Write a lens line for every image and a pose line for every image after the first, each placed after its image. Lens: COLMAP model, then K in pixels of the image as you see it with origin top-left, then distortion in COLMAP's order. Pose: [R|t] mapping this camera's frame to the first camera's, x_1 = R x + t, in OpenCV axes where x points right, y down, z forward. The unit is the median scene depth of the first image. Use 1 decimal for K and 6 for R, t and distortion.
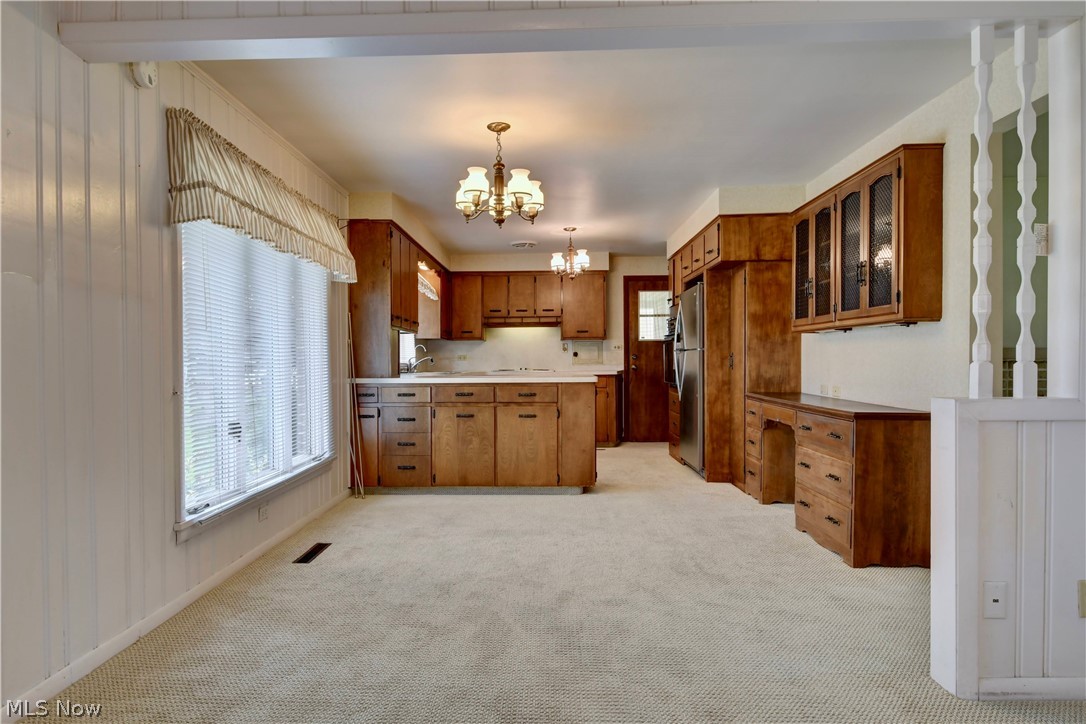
lens RADIAL K [[647.0, 0, 525.5], [0, 647.0, 372.4], [0, 0, 1]] dist [0.004466, 0.000096]
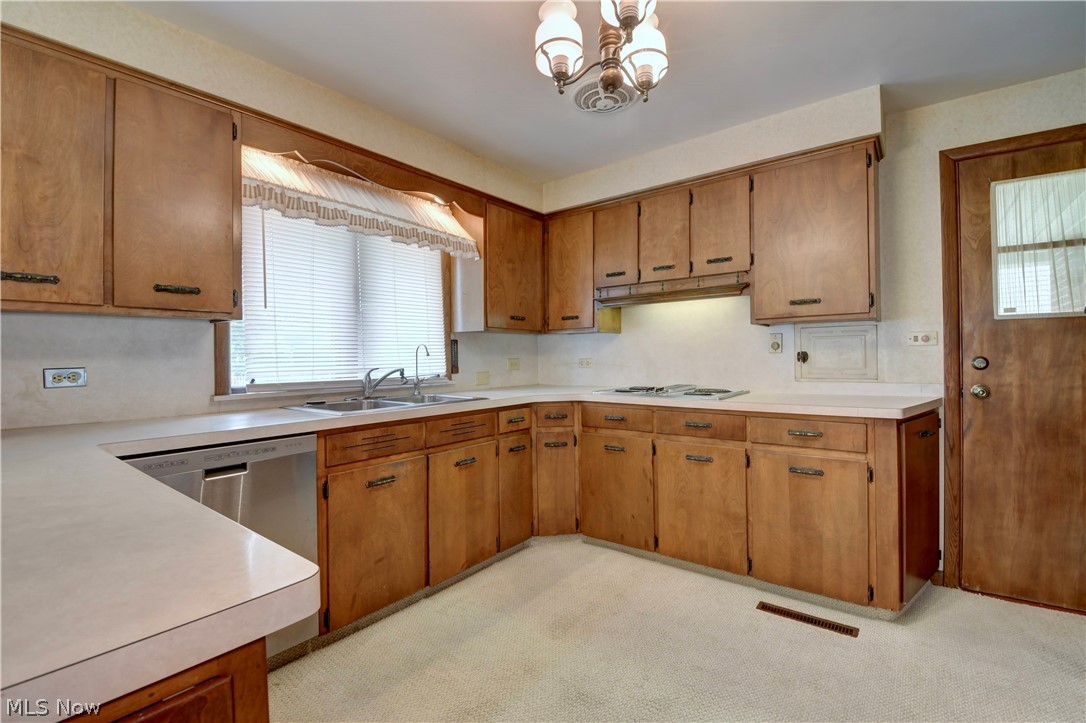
lens RADIAL K [[473.6, 0, 545.6], [0, 473.6, 357.5], [0, 0, 1]] dist [0.016657, -0.023213]
pose [[0.808075, -0.002016, -0.589076, 0.192752], [-0.003367, 0.999962, -0.008041, -0.036923], [0.589070, 0.008481, 0.808037, 0.968219]]
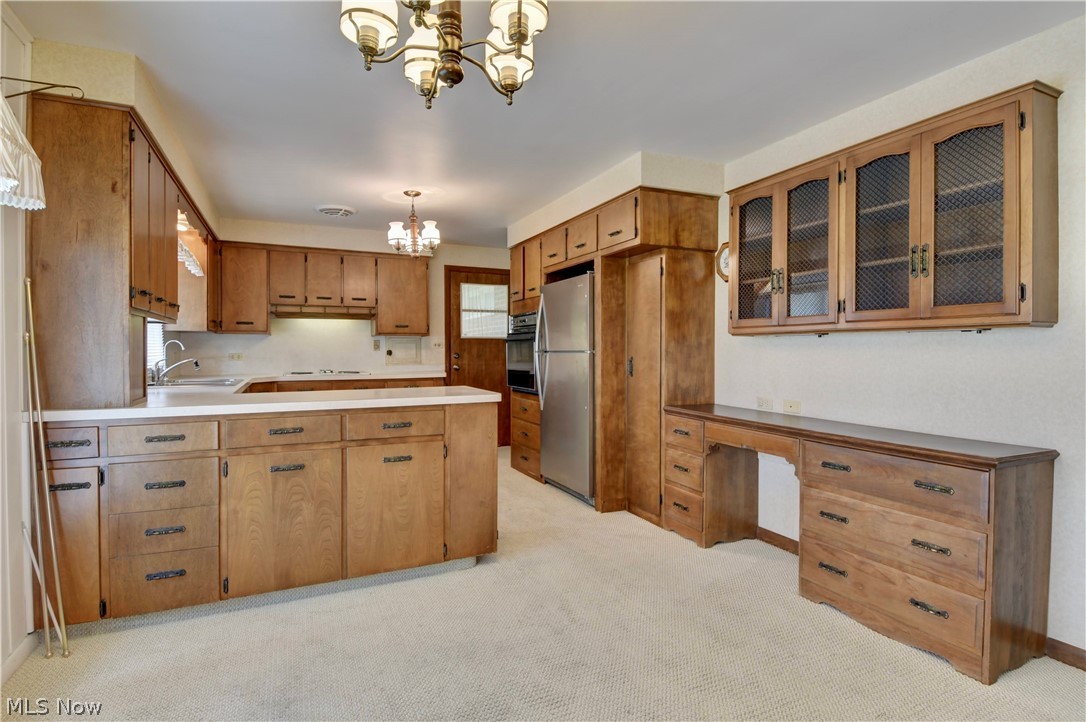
lens RADIAL K [[539.1, 0, 545.0], [0, 539.1, 356.8], [0, 0, 1]] dist [0.019457, -0.025008]
pose [[0.889733, -0.000859, 0.456481, -0.098960], [0.004606, 0.999964, -0.007096, -0.025320], [-0.456459, 0.008416, 0.889705, 0.417126]]
